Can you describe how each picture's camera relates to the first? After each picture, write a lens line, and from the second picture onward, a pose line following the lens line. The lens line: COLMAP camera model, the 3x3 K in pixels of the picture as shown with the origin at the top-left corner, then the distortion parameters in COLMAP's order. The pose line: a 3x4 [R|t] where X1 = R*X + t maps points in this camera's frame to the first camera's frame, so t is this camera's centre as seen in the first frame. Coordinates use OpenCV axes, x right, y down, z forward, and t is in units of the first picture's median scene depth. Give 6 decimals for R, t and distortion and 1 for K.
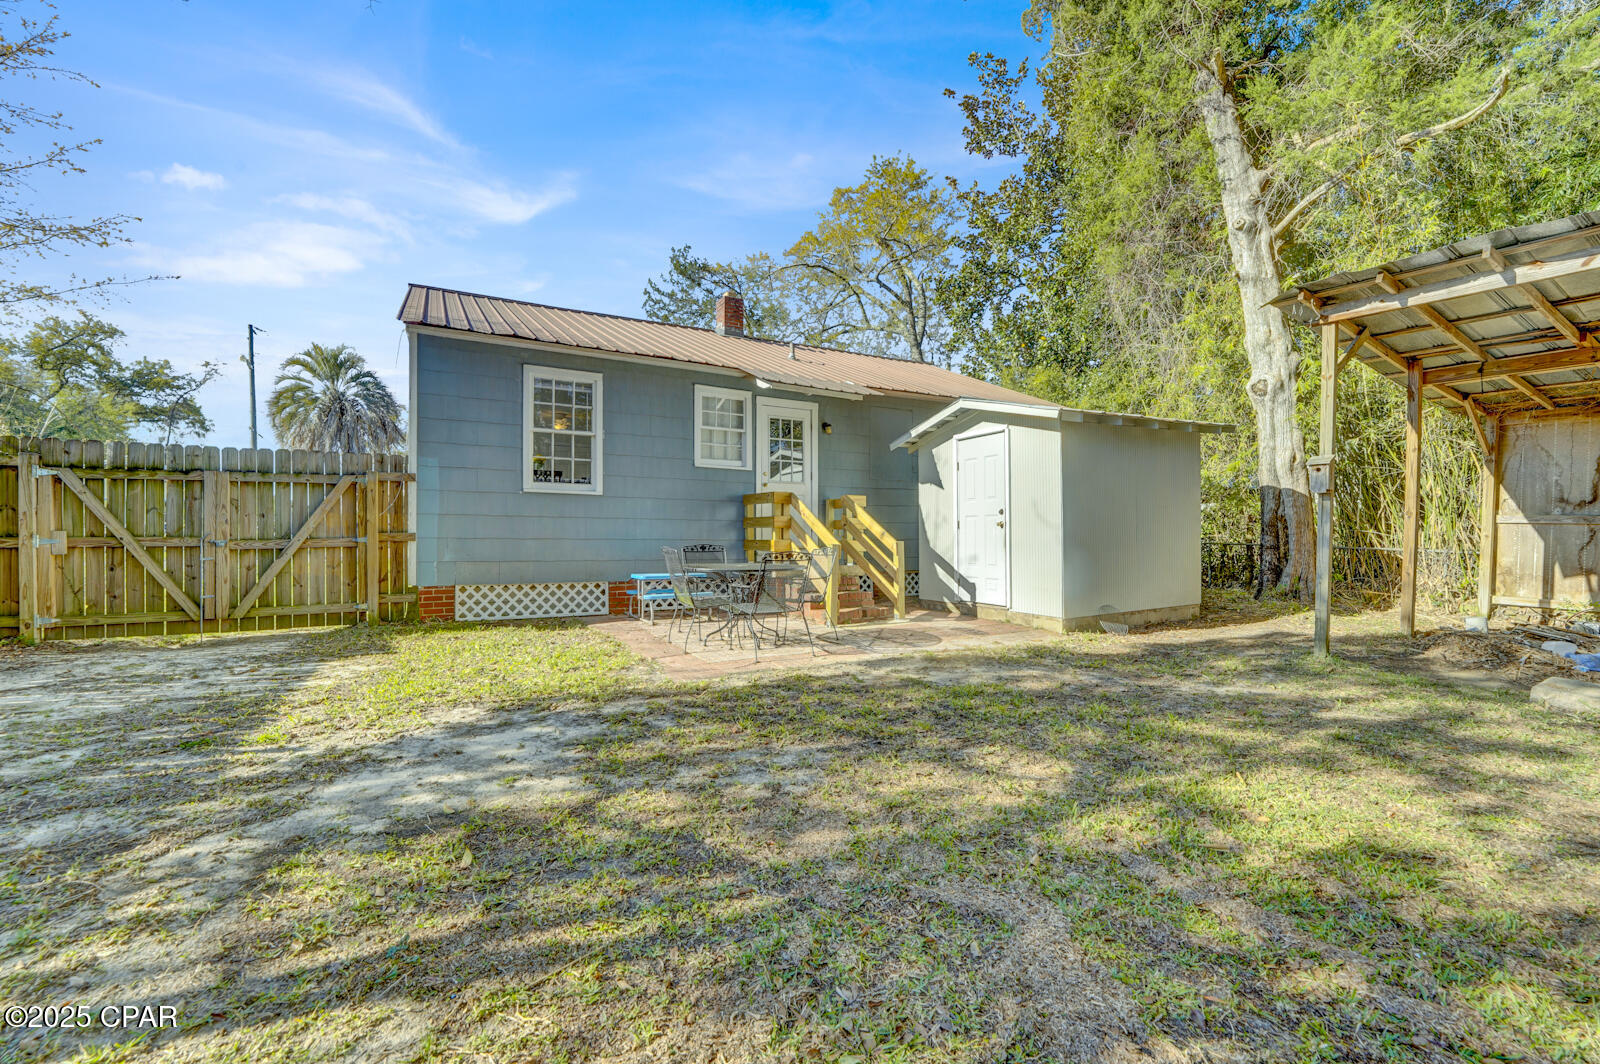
lens RADIAL K [[679.7, 0, 845.9], [0, 679.7, 537.1], [0, 0, 1]] dist [-0.030427, 0.000836]
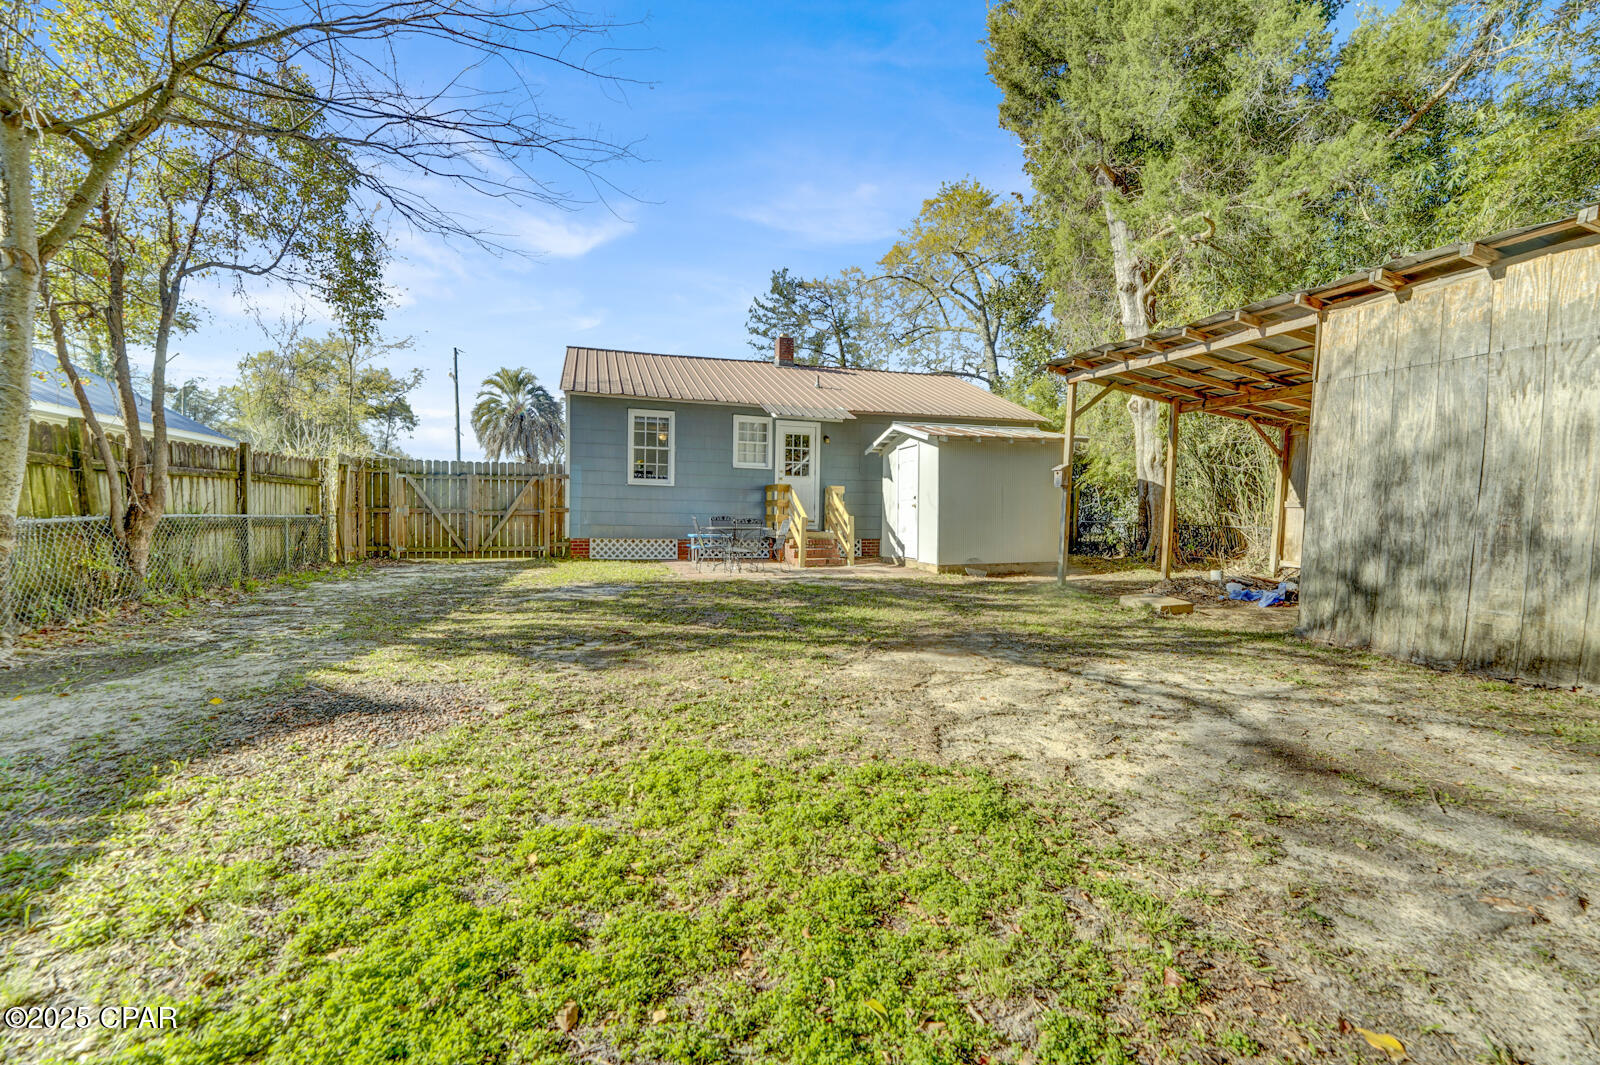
lens RADIAL K [[679.7, 0, 845.9], [0, 679.7, 537.6], [0, 0, 1]] dist [-0.030427, 0.000836]
pose [[0.981776, 0.016341, -0.189340, 0.318149], [-0.011525, 0.999582, 0.026506, 0.012591], [0.189694, -0.023841, 0.981554, -0.470356]]
